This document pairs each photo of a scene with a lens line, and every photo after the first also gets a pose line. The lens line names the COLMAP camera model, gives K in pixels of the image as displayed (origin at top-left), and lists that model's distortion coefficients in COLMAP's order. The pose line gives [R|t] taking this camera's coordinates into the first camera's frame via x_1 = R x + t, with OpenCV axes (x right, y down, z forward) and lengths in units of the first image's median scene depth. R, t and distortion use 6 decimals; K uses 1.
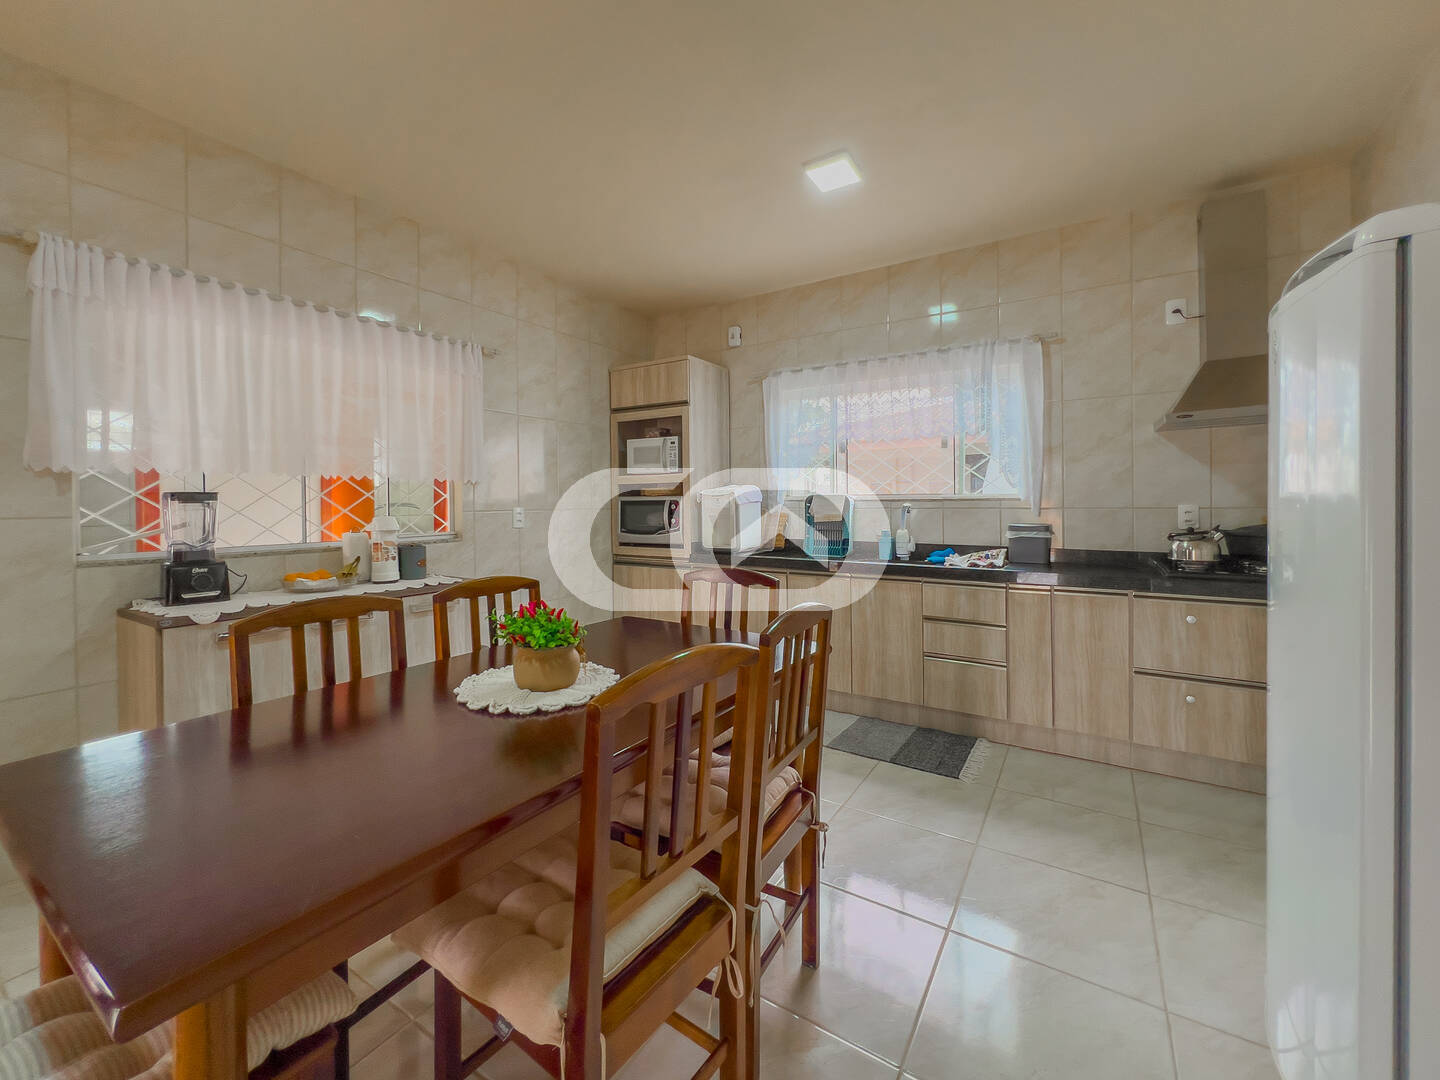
lens RADIAL K [[587.4, 0, 718.2], [0, 587.4, 505.5], [0, 0, 1]] dist [0.001541, -0.000494]
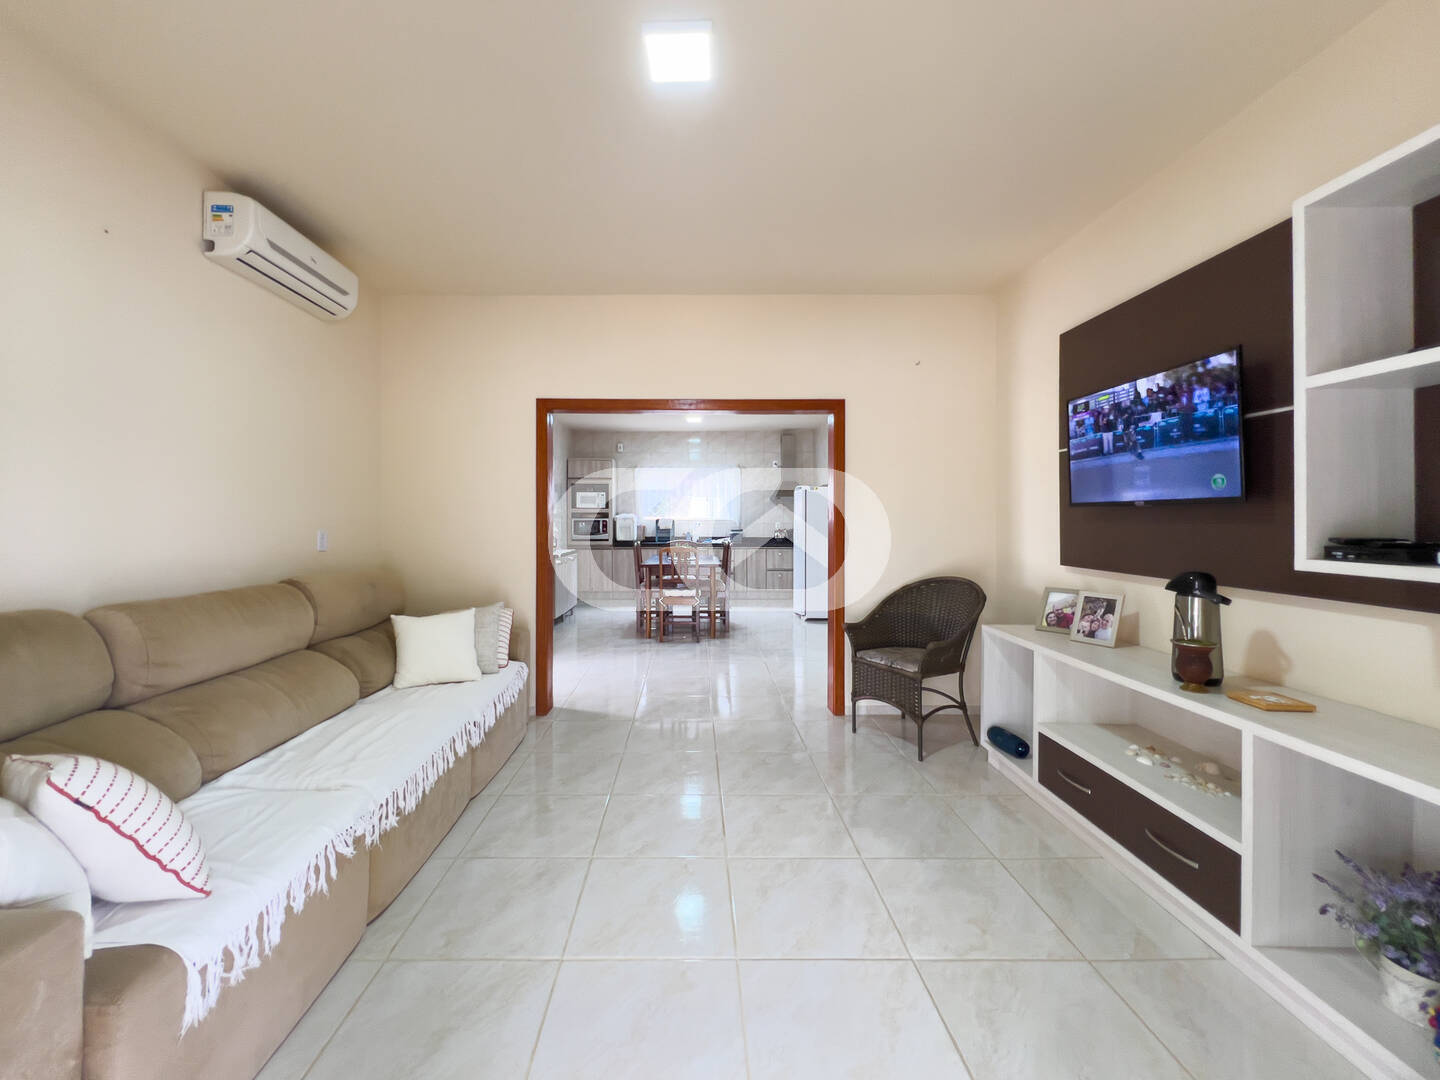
lens RADIAL K [[587.4, 0, 696.2], [0, 587.4, 514.9], [0, 0, 1]] dist [0.001541, -0.000494]
pose [[0.844596, 0.010441, 0.535302, -1.205906], [-0.002847, 0.999883, -0.015011, 0.004396], [-0.535397, 0.011154, 0.844527, -1.373328]]
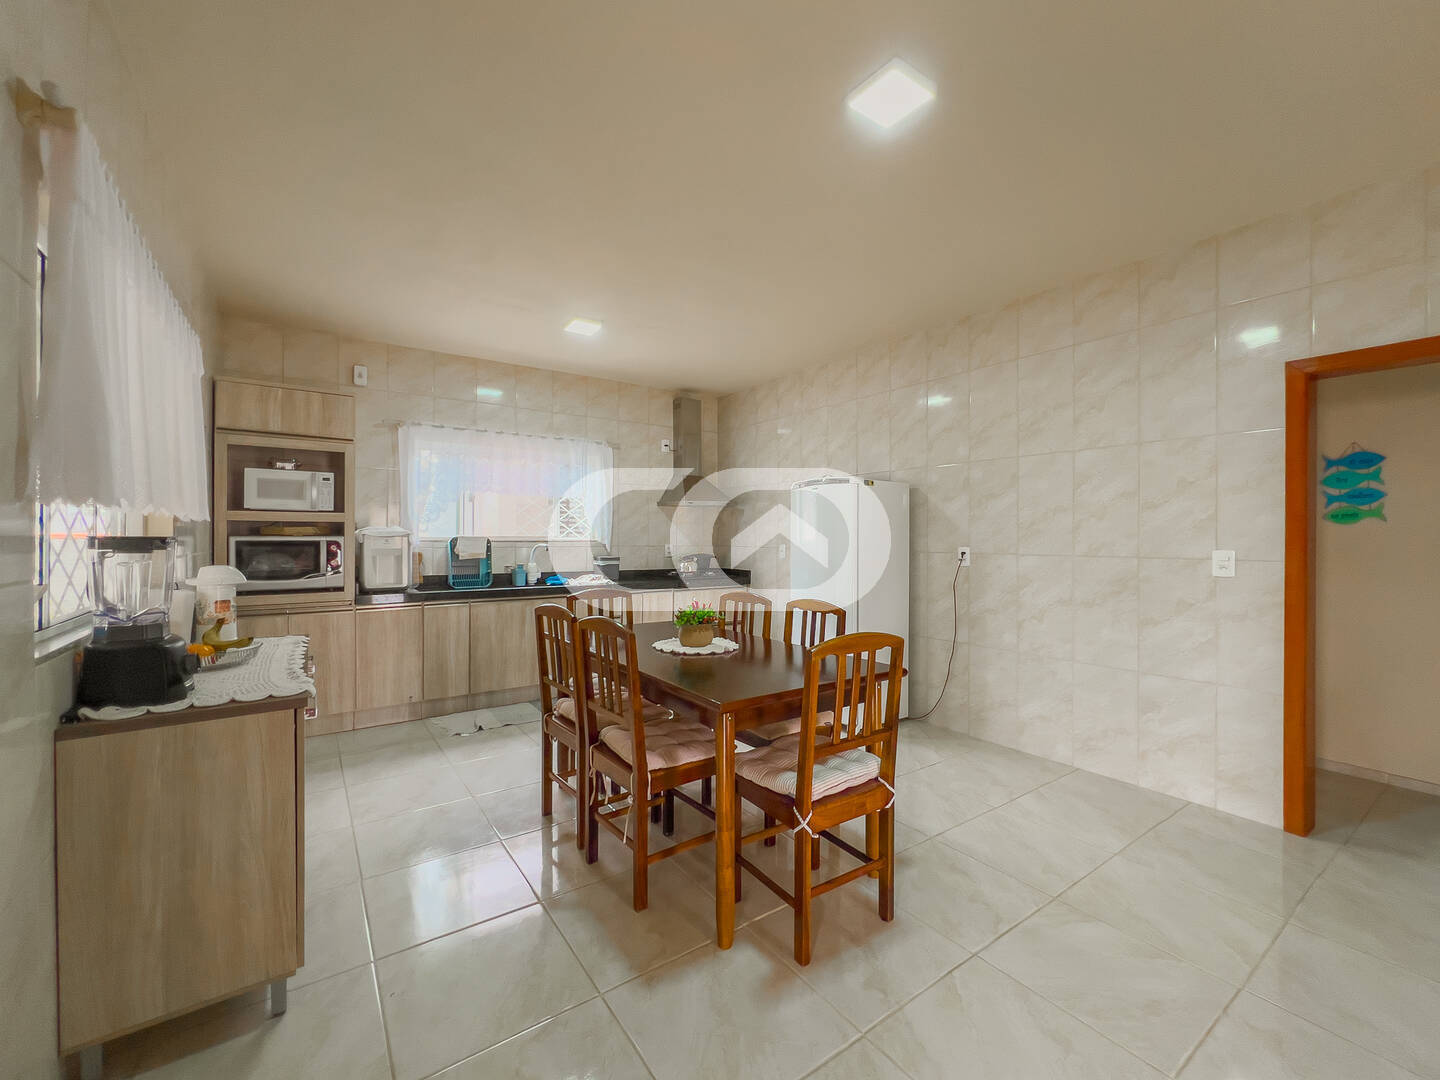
lens RADIAL K [[587.4, 0, 702.3], [0, 587.4, 527.3], [0, 0, 1]] dist [0.001541, -0.000494]
pose [[0.410028, 0.021423, 0.911821, -0.824445], [-0.002742, 0.999749, -0.022256, -0.013973], [-0.912069, 0.006626, 0.409984, 0.088929]]
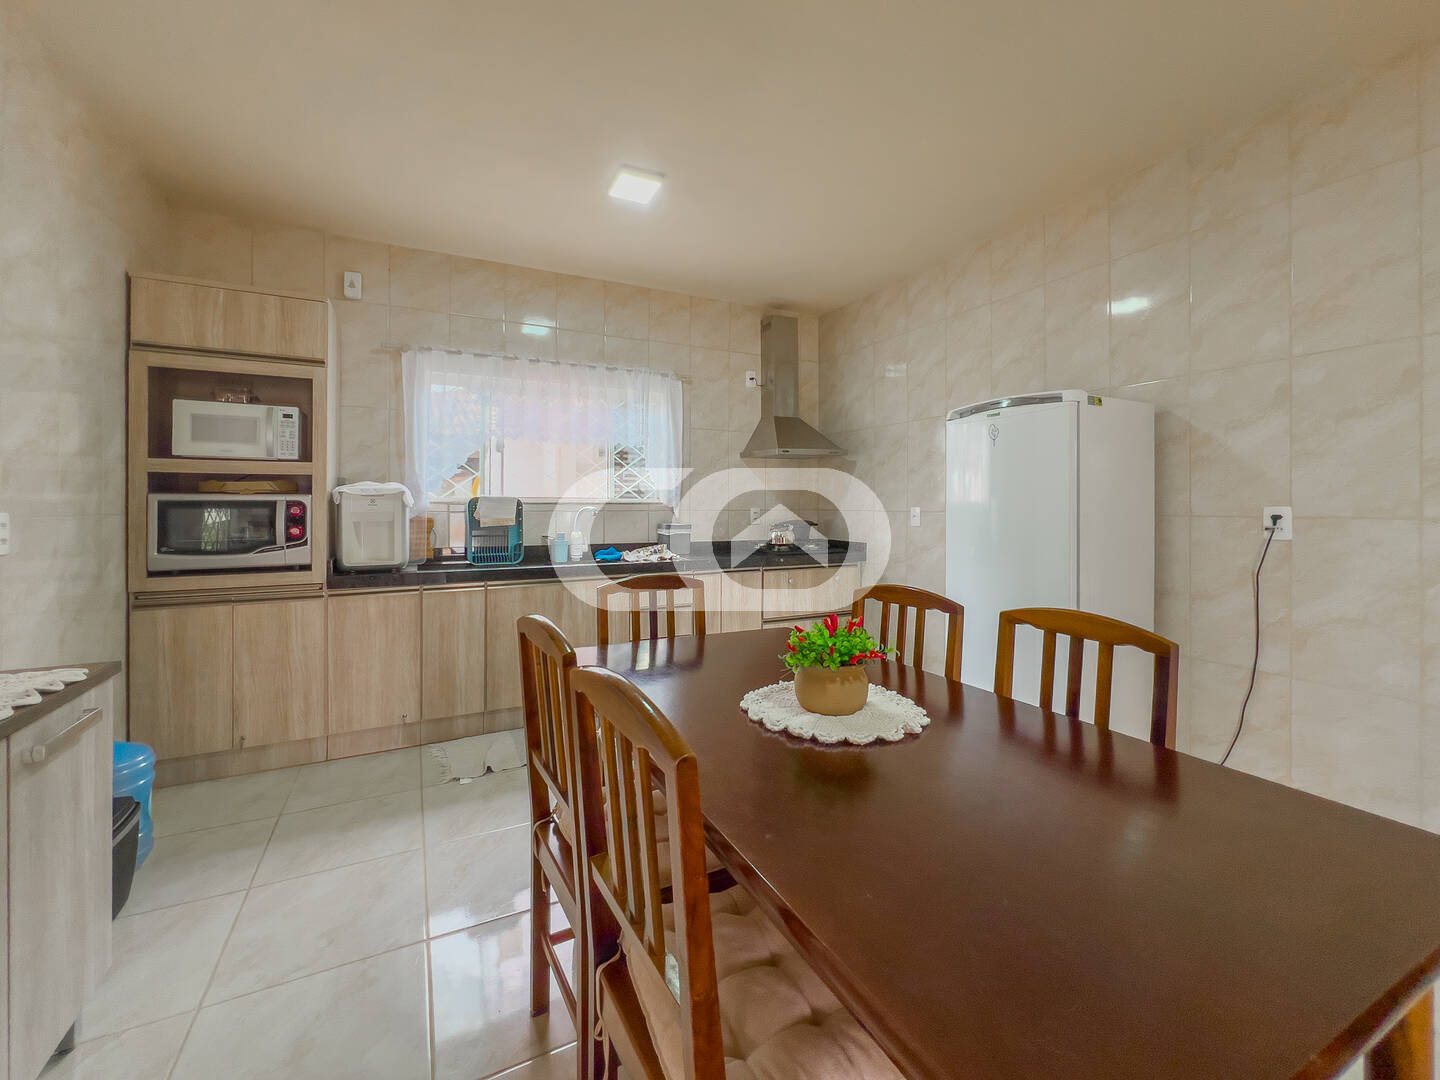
lens RADIAL K [[587.4, 0, 704.4], [0, 587.4, 498.0], [0, 0, 1]] dist [0.001541, -0.000494]
pose [[0.526887, 0.015503, 0.849794, -0.482638], [-0.000602, 0.999840, -0.017867, -0.000581], [-0.849935, 0.008903, 0.526812, 0.284200]]
